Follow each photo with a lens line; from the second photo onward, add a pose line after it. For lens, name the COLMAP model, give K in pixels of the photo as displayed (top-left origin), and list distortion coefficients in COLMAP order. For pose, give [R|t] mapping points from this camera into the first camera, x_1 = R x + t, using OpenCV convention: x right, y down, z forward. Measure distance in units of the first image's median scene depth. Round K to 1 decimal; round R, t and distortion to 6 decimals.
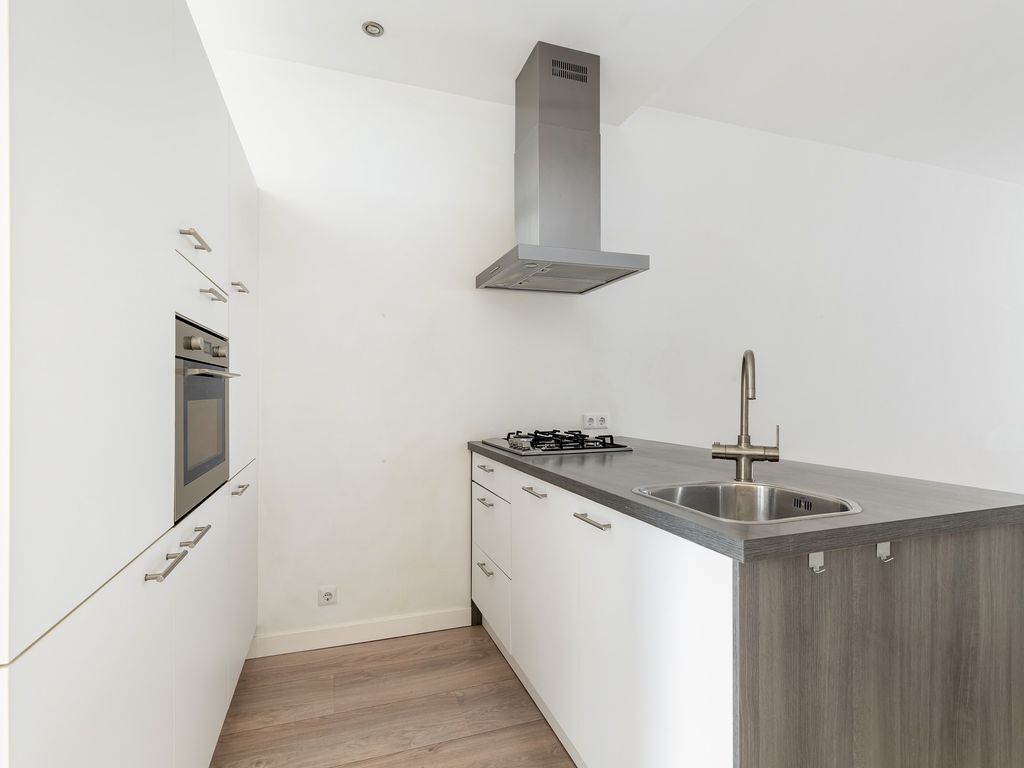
lens RADIAL K [[522.6, 0, 511.8], [0, 522.6, 388.5], [0, 0, 1]] dist [-0.001170, -0.000099]
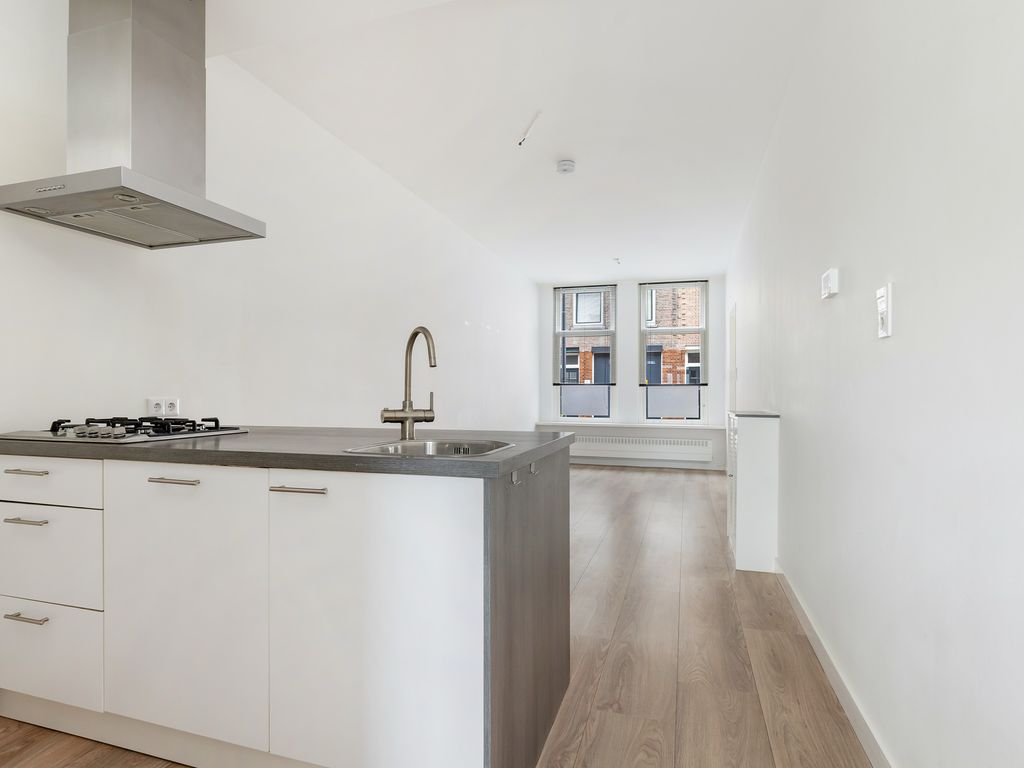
lens RADIAL K [[562.0, 0, 507.1], [0, 562.0, 388.8], [0, 0, 1]] dist [-0.005816, -0.000338]
pose [[0.594636, 0.011685, 0.803910, -0.420446], [-0.006006, 0.999931, -0.010092, 0.074026], [-0.803973, 0.001173, 0.594665, 0.086613]]
